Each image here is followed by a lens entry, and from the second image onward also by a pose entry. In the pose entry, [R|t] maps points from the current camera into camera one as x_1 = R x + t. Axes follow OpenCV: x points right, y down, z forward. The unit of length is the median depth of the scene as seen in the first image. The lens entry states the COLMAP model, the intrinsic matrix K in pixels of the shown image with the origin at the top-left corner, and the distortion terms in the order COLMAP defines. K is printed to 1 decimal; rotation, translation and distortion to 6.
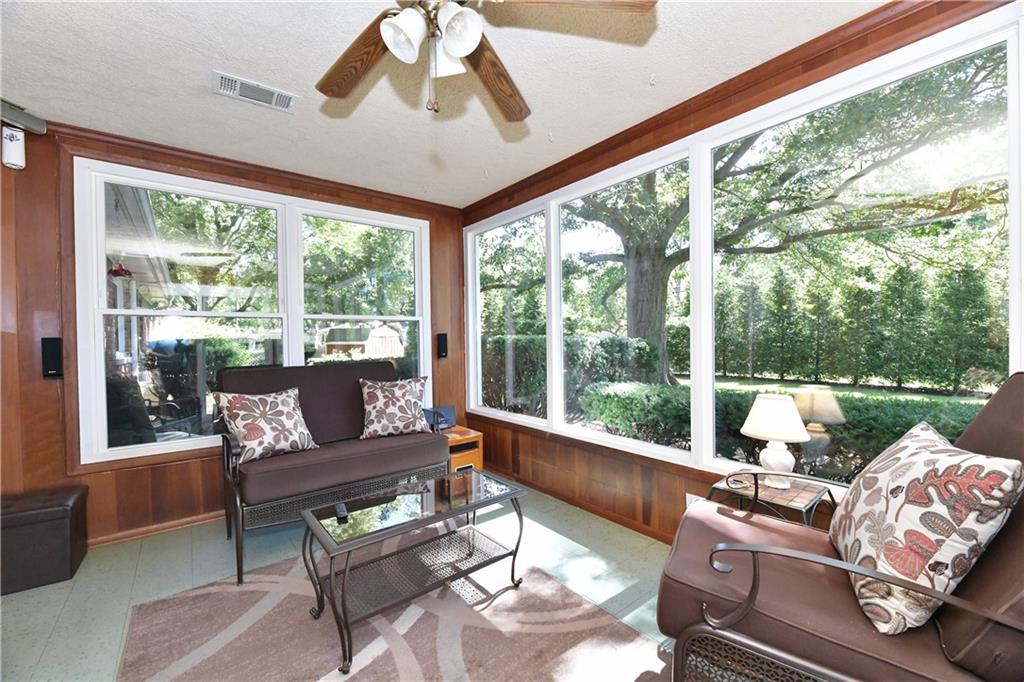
lens RADIAL K [[412.5, 0, 514.1], [0, 412.5, 341.3], [0, 0, 1]] dist [-0.006994, -0.000369]
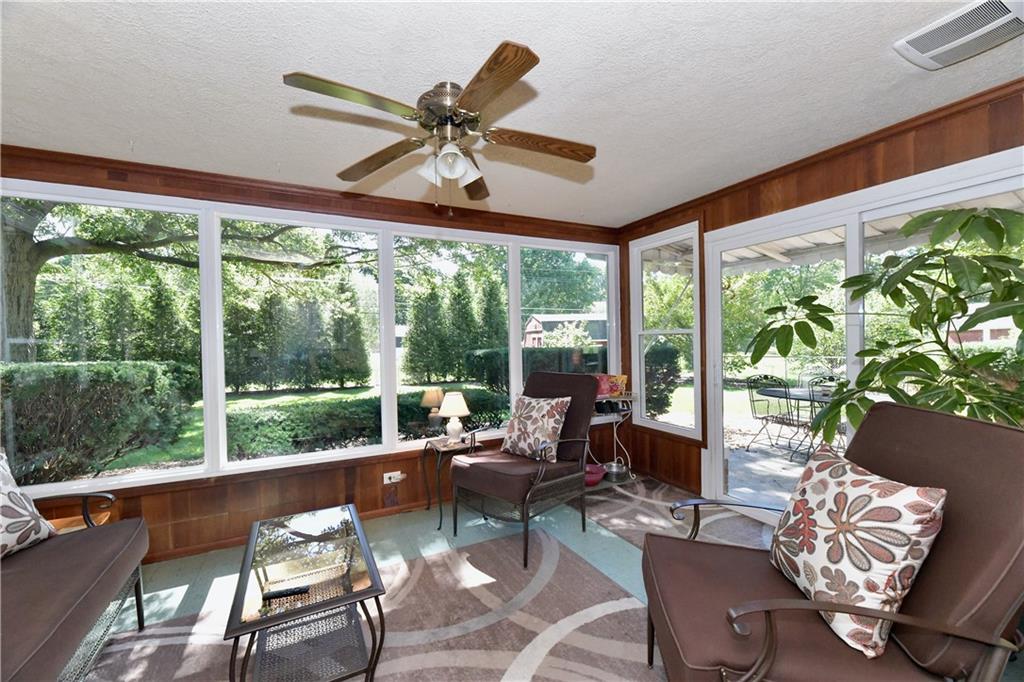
lens RADIAL K [[412.5, 0, 511.7], [0, 412.5, 344.4], [0, 0, 1]] dist [-0.006994, -0.000369]
pose [[0.196331, -0.000405, 0.980538, -0.222082], [0.018820, 0.999817, -0.003355, -0.014114], [-0.980357, 0.019112, 0.196303, 0.076803]]
